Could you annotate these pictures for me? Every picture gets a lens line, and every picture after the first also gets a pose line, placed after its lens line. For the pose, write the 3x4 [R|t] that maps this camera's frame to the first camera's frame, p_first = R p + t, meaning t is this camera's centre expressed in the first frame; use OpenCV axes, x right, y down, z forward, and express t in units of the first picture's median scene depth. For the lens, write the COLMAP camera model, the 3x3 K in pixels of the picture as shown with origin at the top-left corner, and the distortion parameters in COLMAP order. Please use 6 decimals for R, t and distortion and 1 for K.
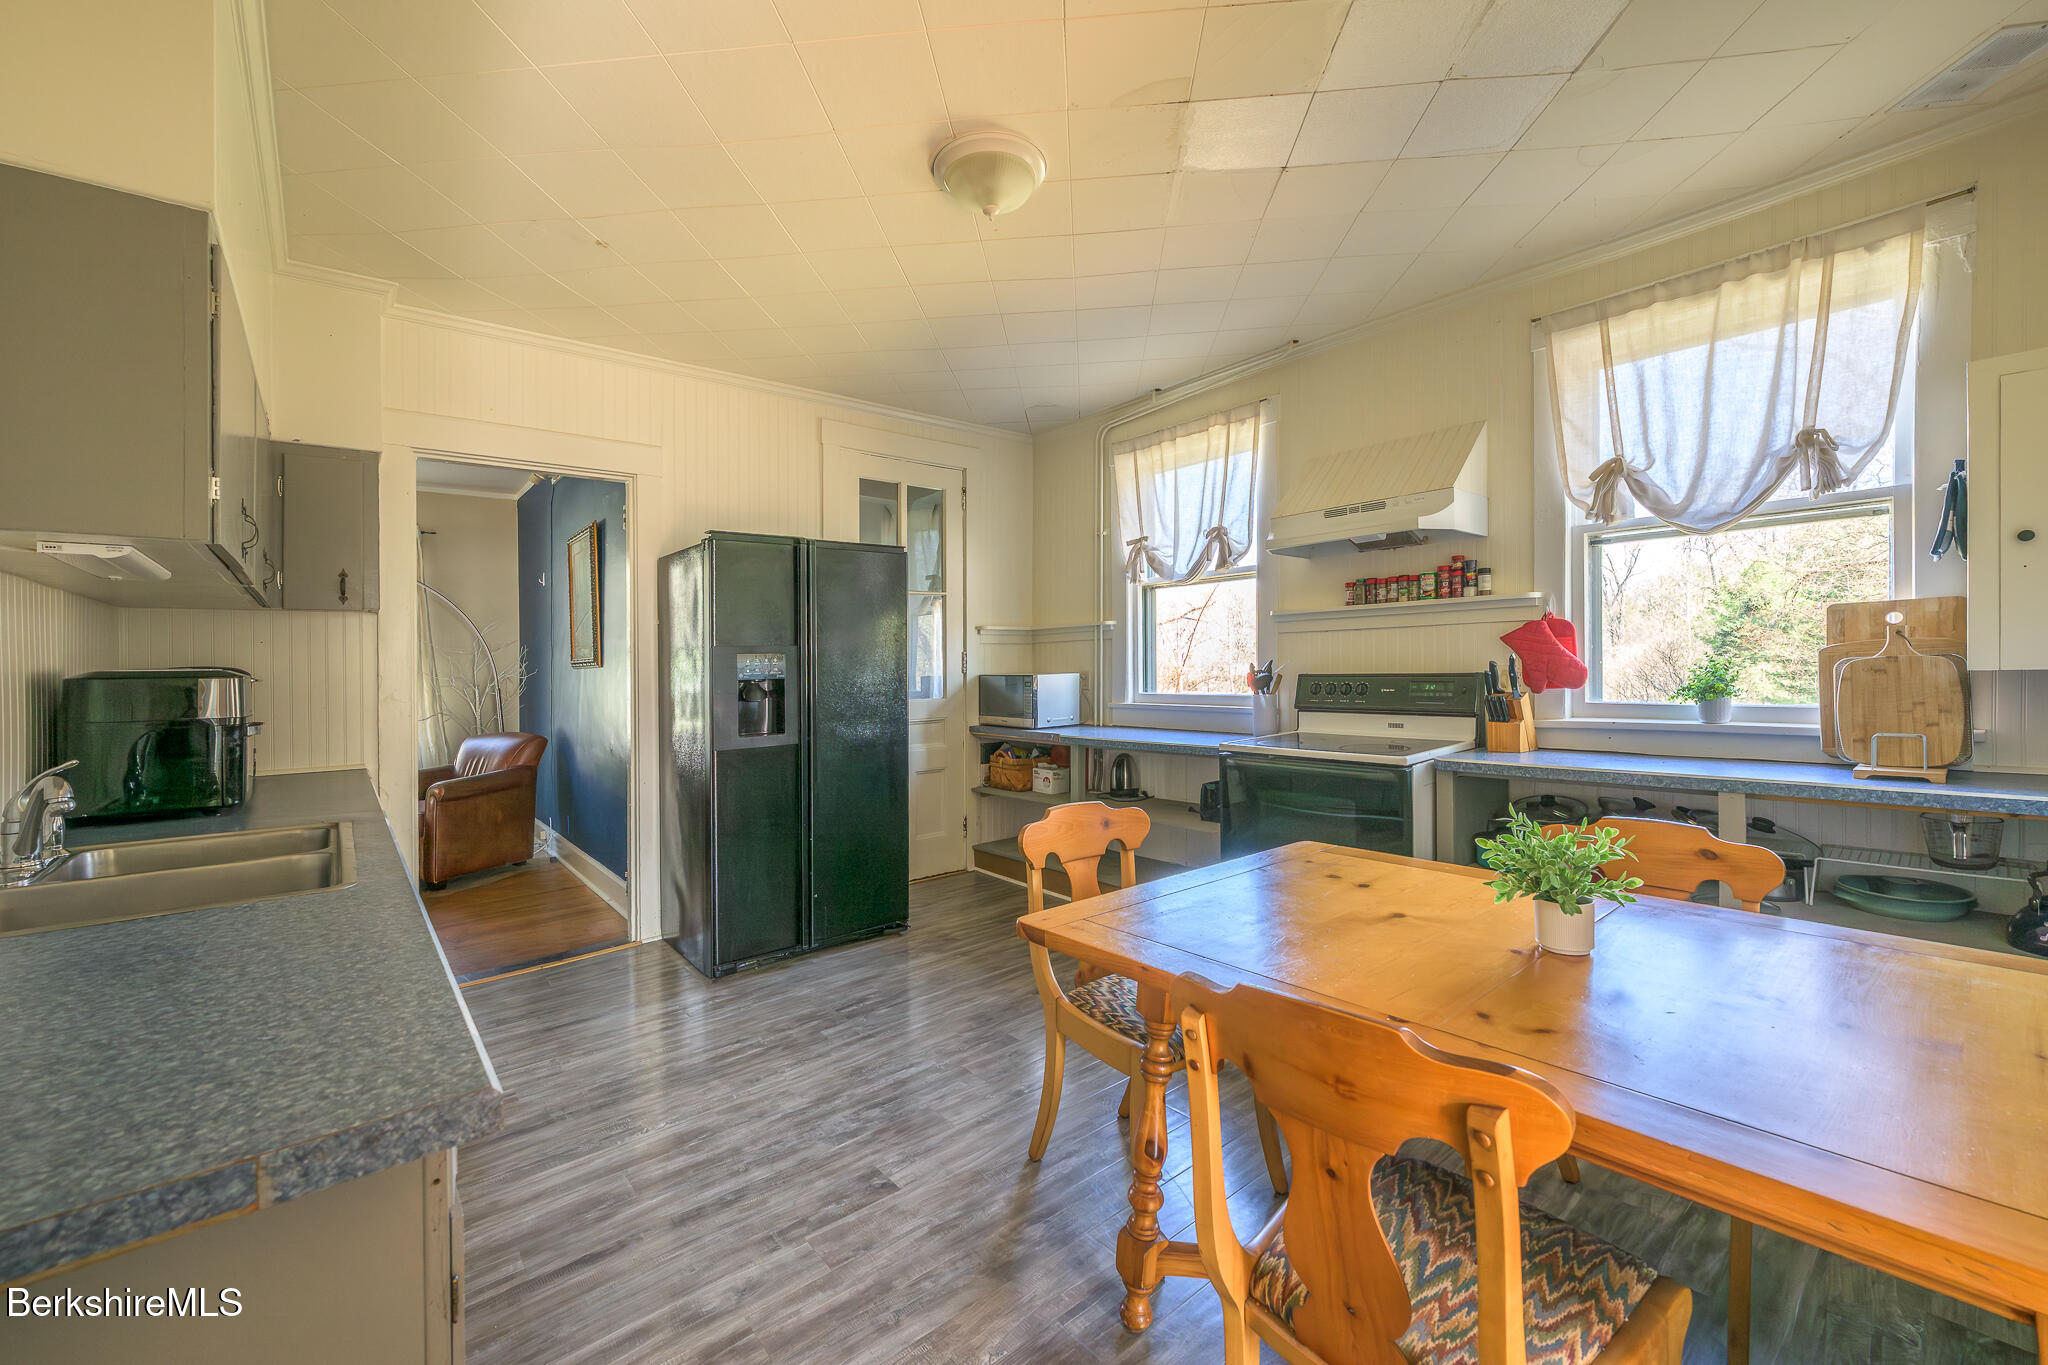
lens RADIAL K [[814.2, 0, 1018.8], [0, 814.2, 665.6], [0, 0, 1]] dist [0.000805, 0.000054]
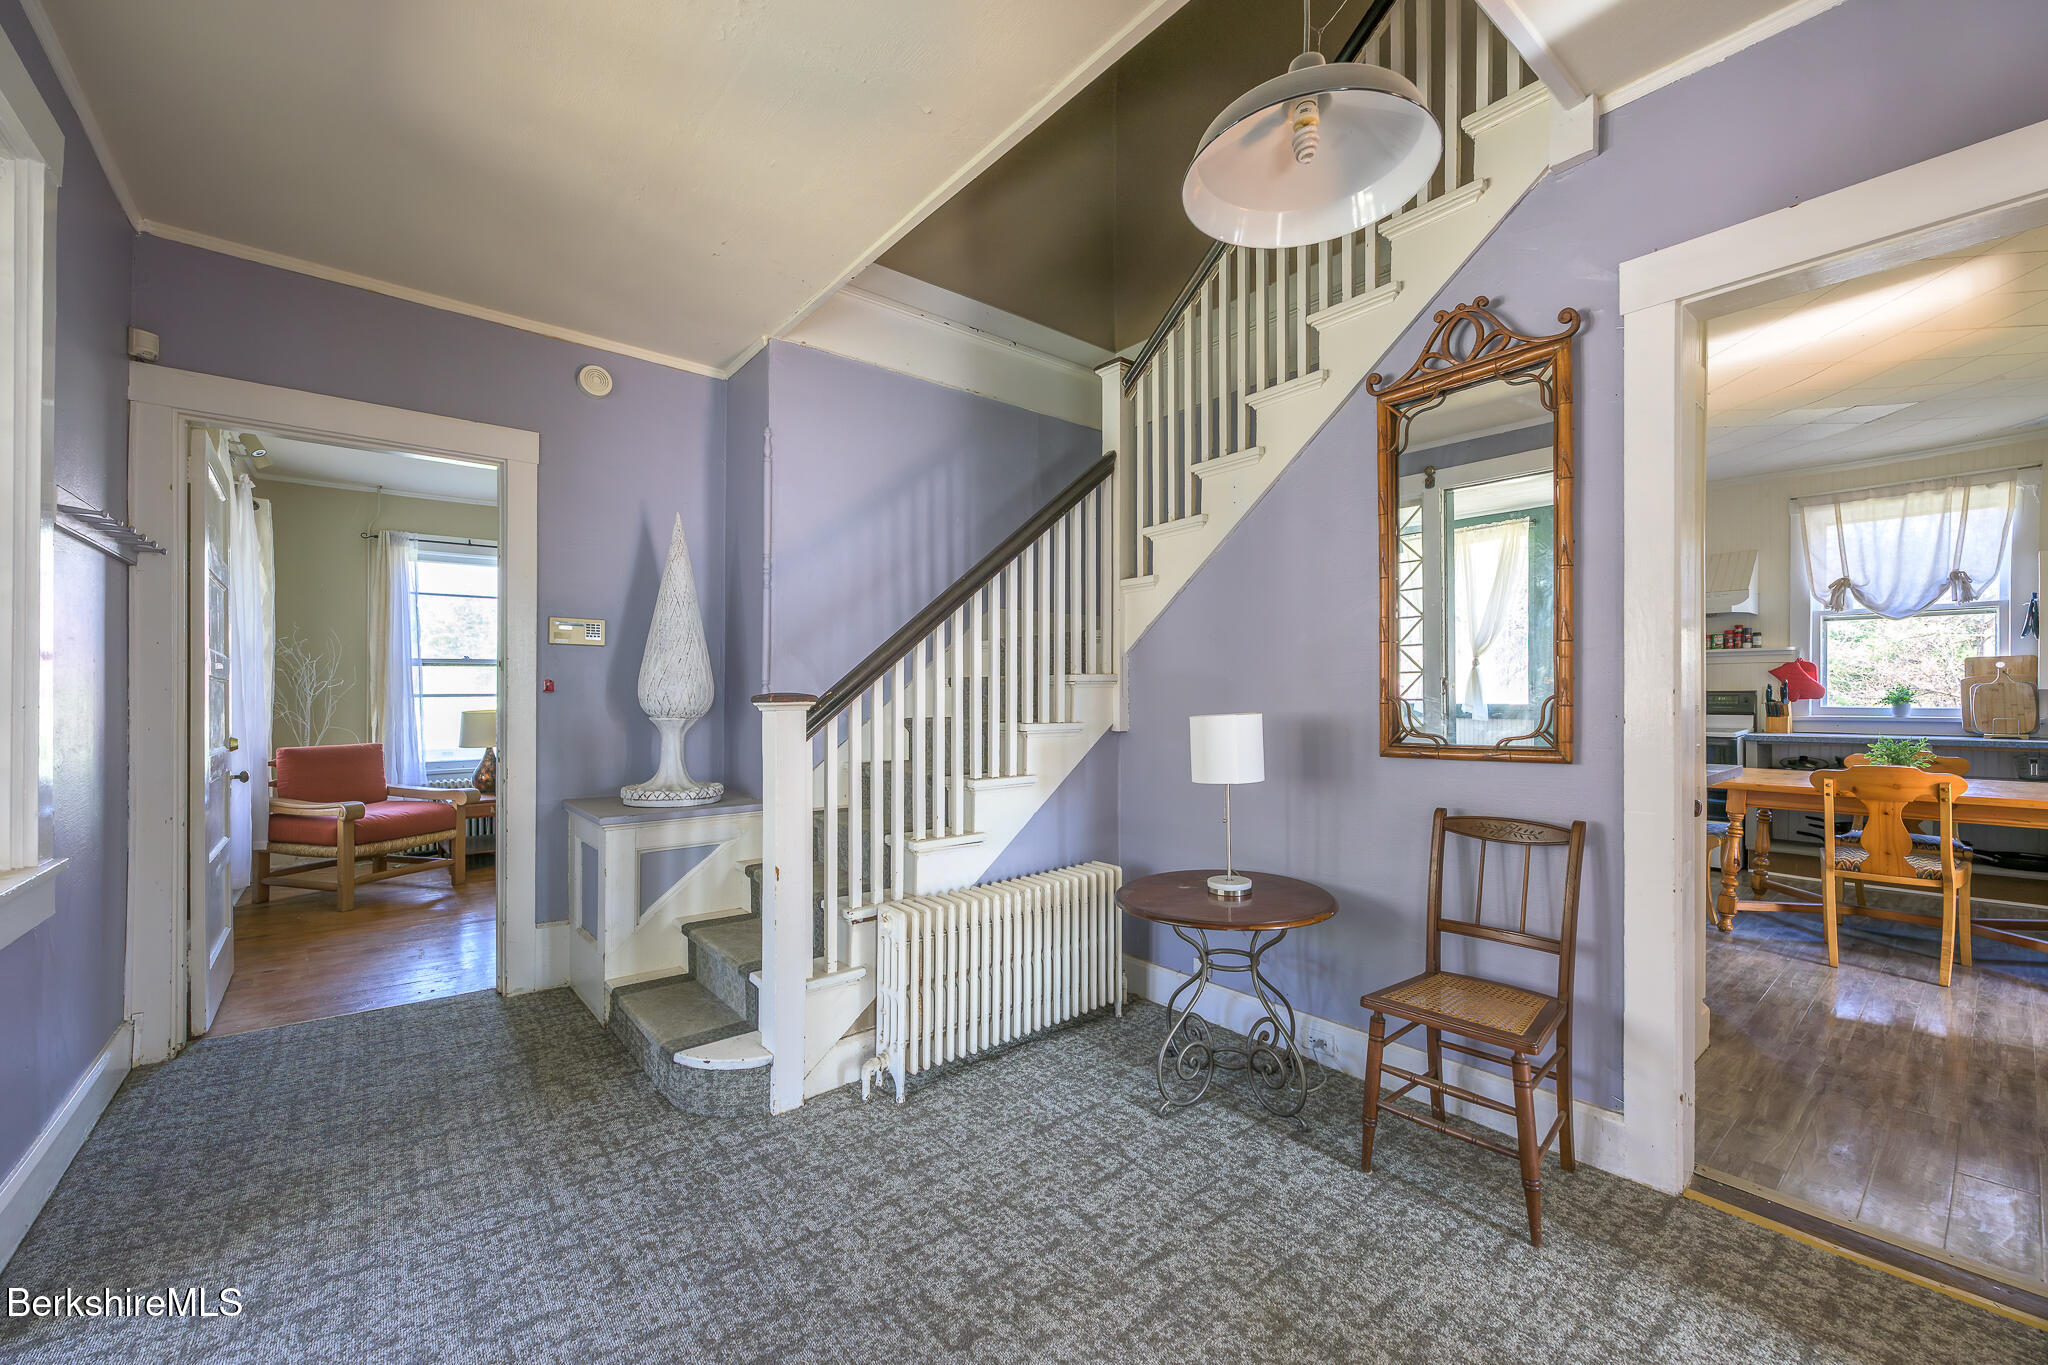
lens RADIAL K [[814.2, 0, 1020.9], [0, 814.2, 686.2], [0, 0, 1]] dist [0.000805, 0.000054]
pose [[0.999869, 0.009659, -0.012971, -1.256965], [-0.009679, 0.999952, -0.001495, 0.021242], [0.012956, 0.001620, 0.999915, -1.001152]]
